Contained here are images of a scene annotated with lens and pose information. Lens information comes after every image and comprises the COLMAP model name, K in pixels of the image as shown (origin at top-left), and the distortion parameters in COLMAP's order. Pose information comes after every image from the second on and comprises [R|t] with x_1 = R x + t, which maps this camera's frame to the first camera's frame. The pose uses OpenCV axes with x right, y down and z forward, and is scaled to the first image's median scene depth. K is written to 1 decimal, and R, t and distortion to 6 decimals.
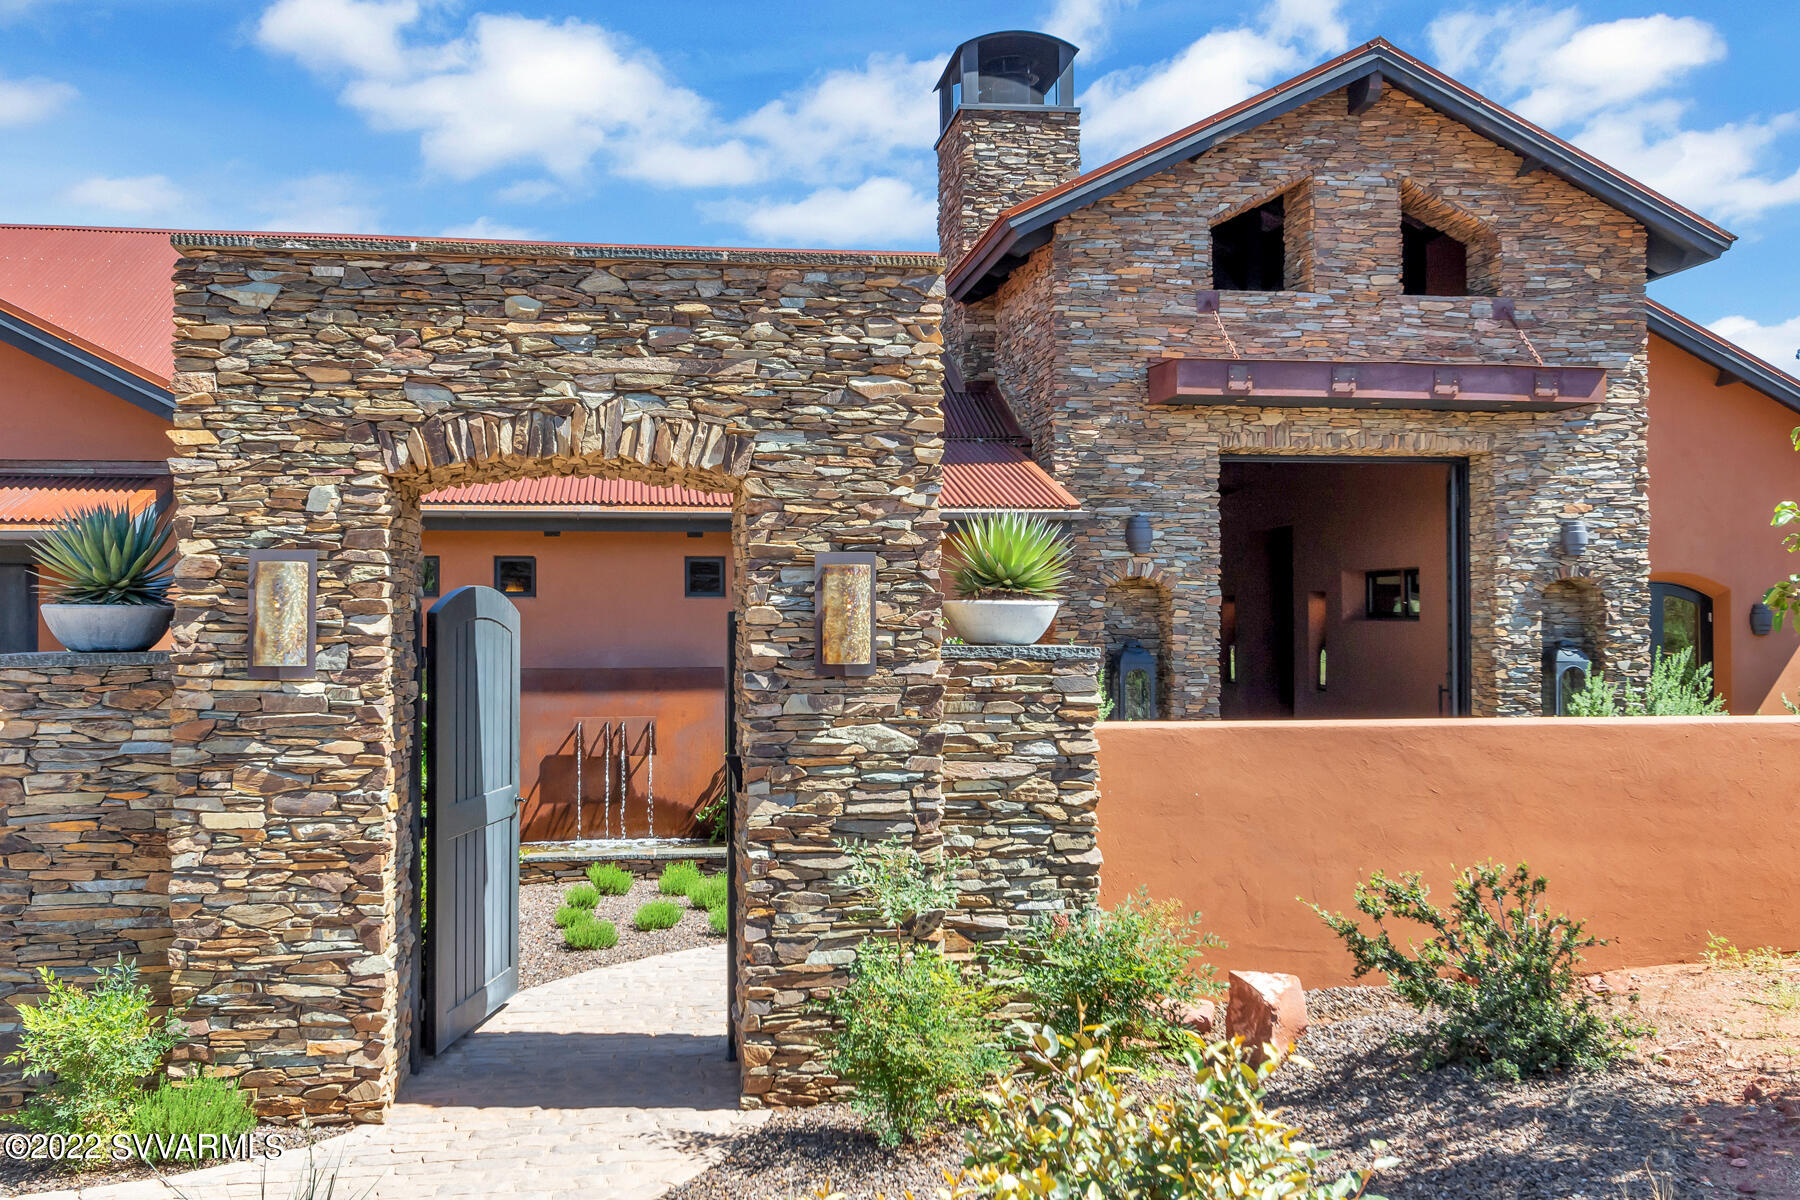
lens RADIAL K [[1815.5, 0, 903.2], [0, 1815.5, 584.2], [0, 0, 1]] dist [0.002526, 0.000000]
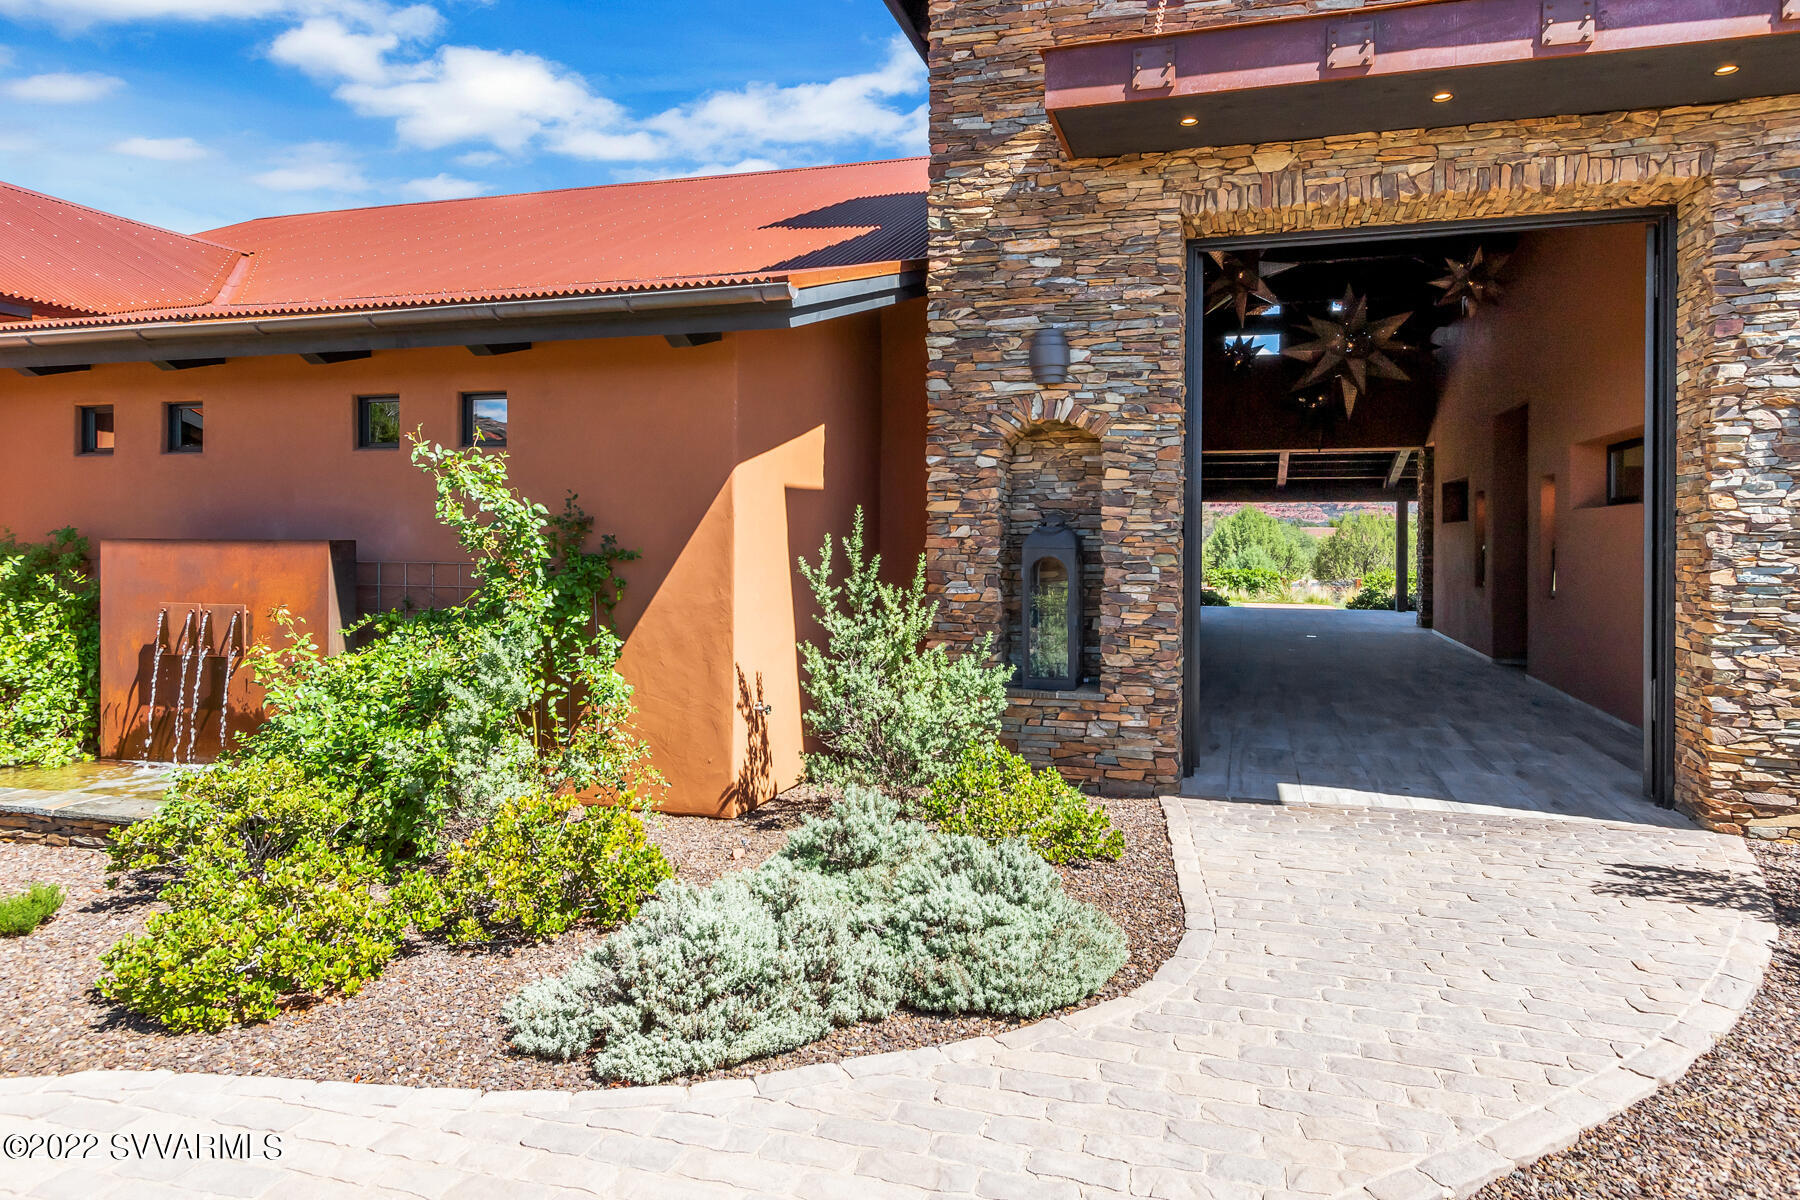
lens RADIAL K [[1133.4, 0, 900.9], [0, 1133.4, 537.4], [0, 0, 1]] dist [0.010749, -0.005054]
pose [[0.902073, 0.006825, -0.431528, 0.260185], [0.002120, 0.999793, 0.020244, 0.030632], [0.431577, -0.019176, 0.901872, 0.595577]]
